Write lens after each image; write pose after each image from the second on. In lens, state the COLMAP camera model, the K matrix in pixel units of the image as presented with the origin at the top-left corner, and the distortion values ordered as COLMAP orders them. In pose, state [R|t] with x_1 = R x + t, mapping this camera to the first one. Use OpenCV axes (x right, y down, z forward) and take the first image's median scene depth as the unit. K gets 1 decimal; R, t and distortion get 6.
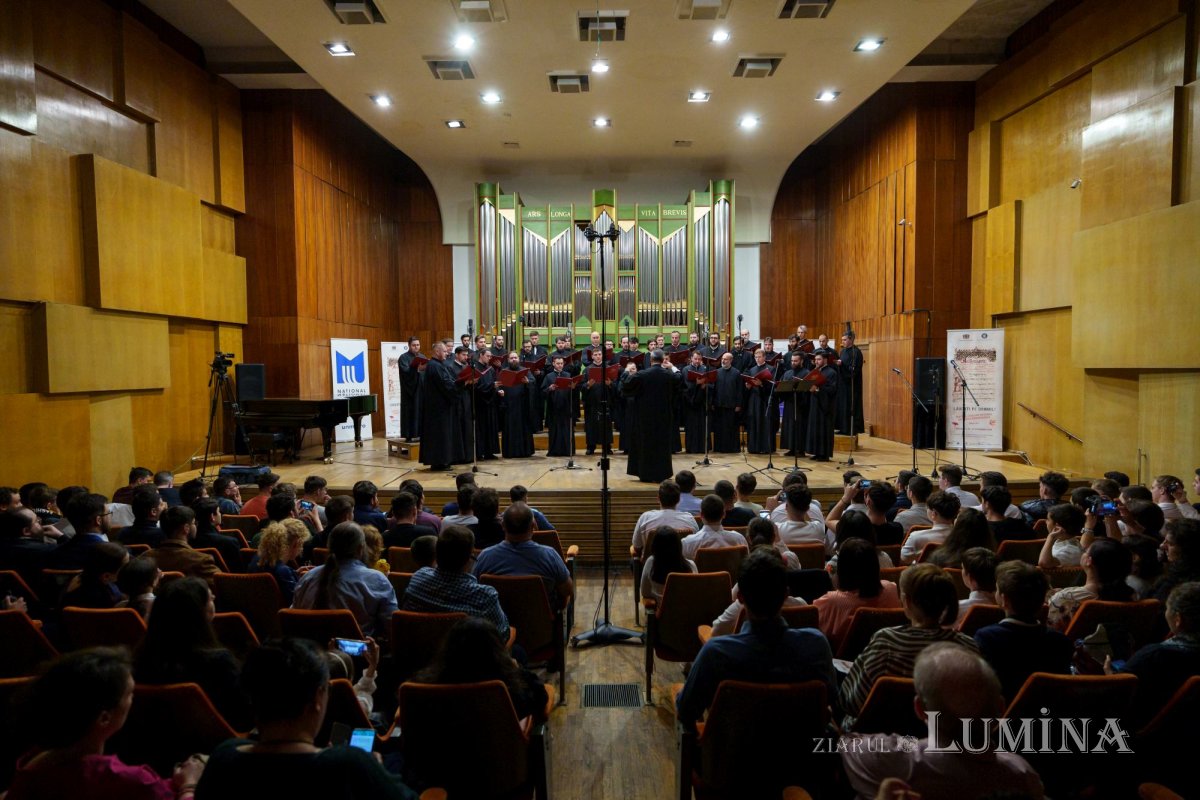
lens RADIAL K [[677.5, 0, 598.9], [0, 677.5, 400.2], [0, 0, 1]] dist [-0.014113, 0.006226]
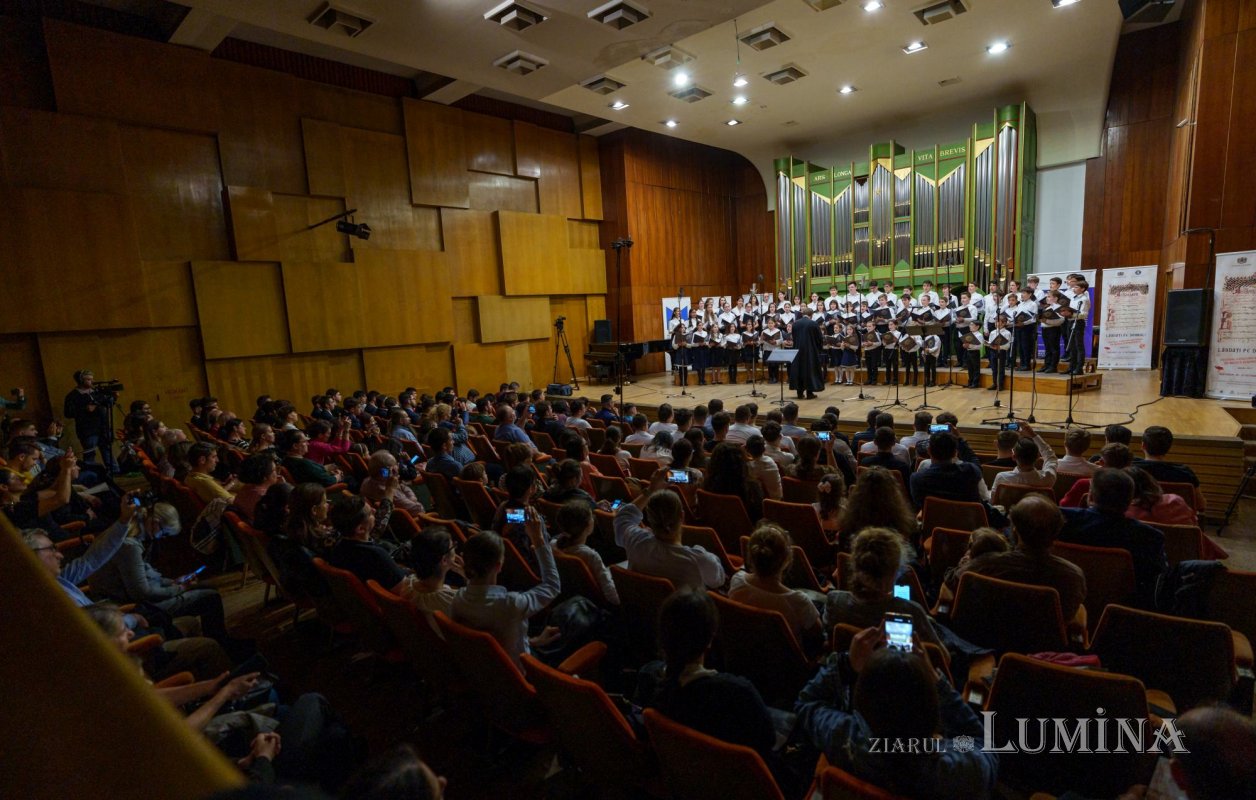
lens RADIAL K [[611.1, 0, 629.3], [0, 611.1, 404.8], [0, 0, 1]] dist [-0.016197, 0.008079]
pose [[0.756289, 0.060009, -0.651480, 0.397460], [0.018828, 0.993376, 0.113358, -0.015761], [0.653967, -0.097998, 0.750149, -0.033387]]
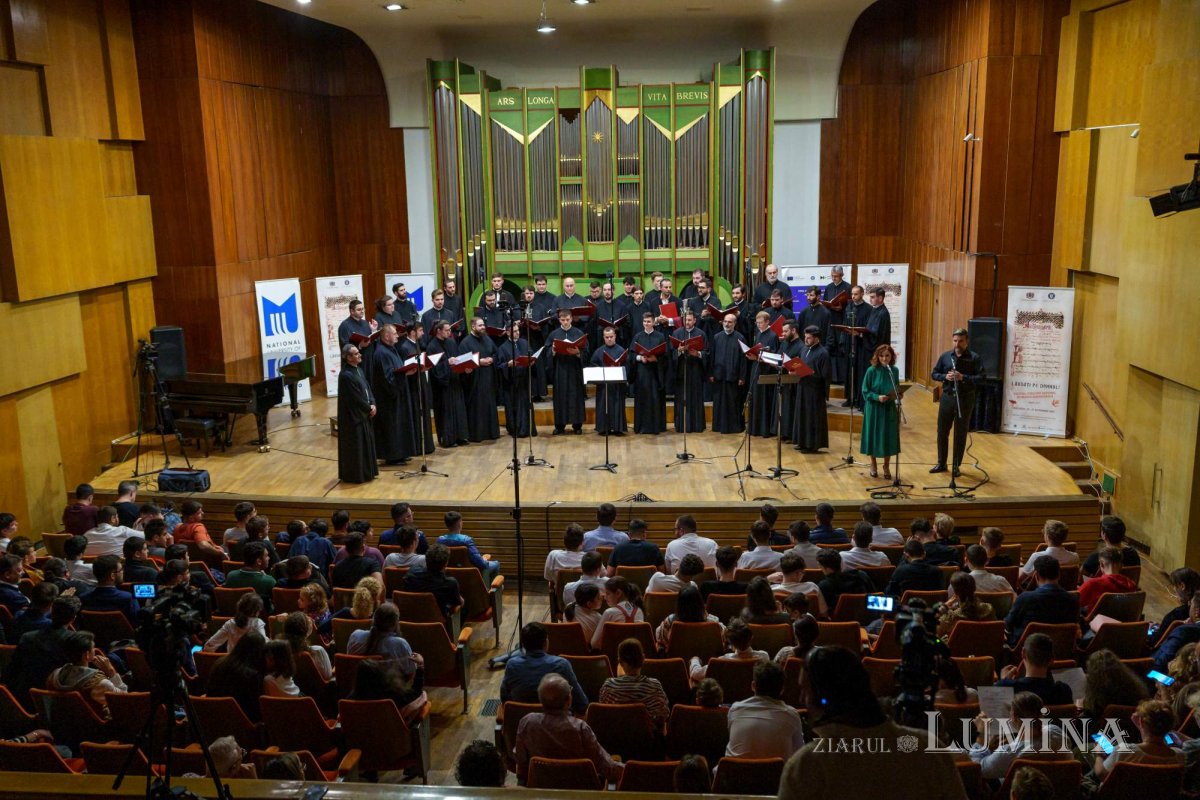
lens RADIAL K [[1142.0, 0, 585.0], [0, 1142.0, 410.1], [0, 0, 1]] dist [0.016637, 0.000000]
pose [[0.996230, 0.004207, -0.086652, 0.115703], [0.009867, 0.986846, 0.161362, -0.154652], [0.086191, -0.161609, 0.983084, -0.334947]]
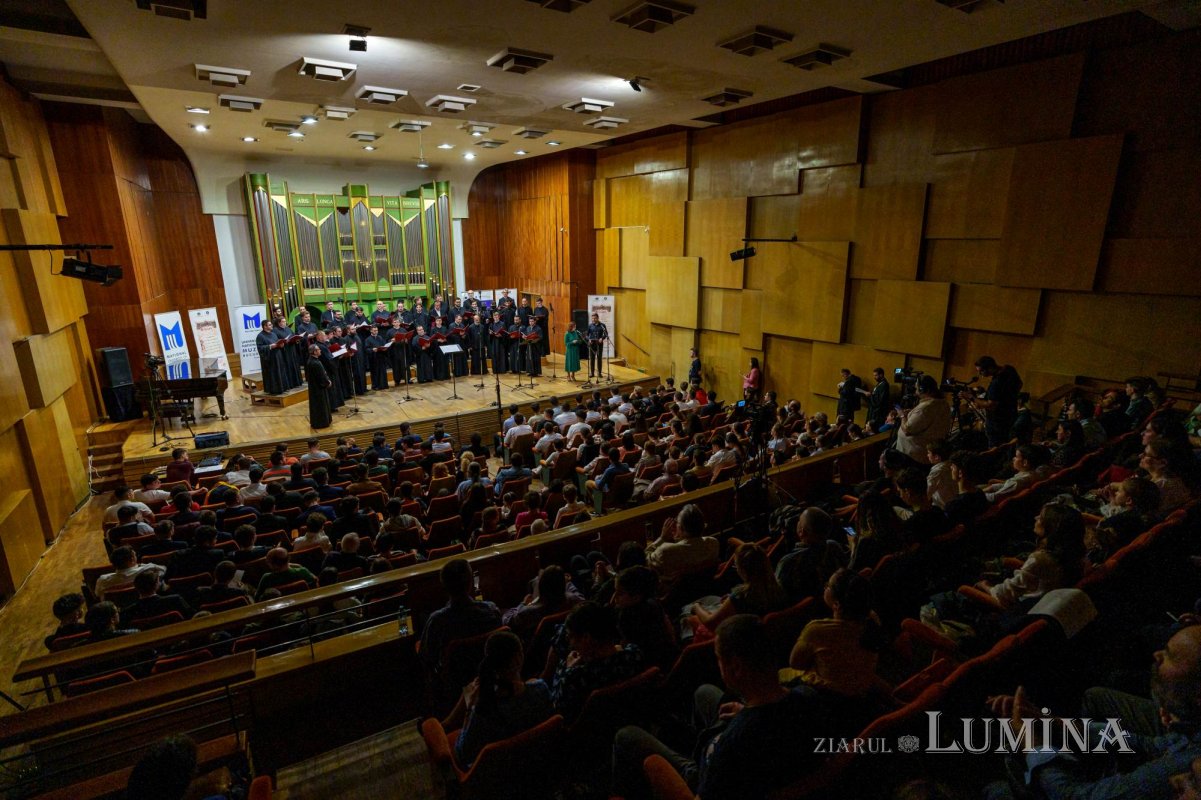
lens RADIAL K [[593.9, 0, 594.9], [0, 593.9, 403.2], [0, 0, 1]] dist [-0.016561, 0.000991]
pose [[0.832801, -0.143674, 0.534602, -0.320361], [0.024330, 0.974299, 0.223940, -0.151931], [-0.553037, -0.173490, 0.814893, -0.325708]]
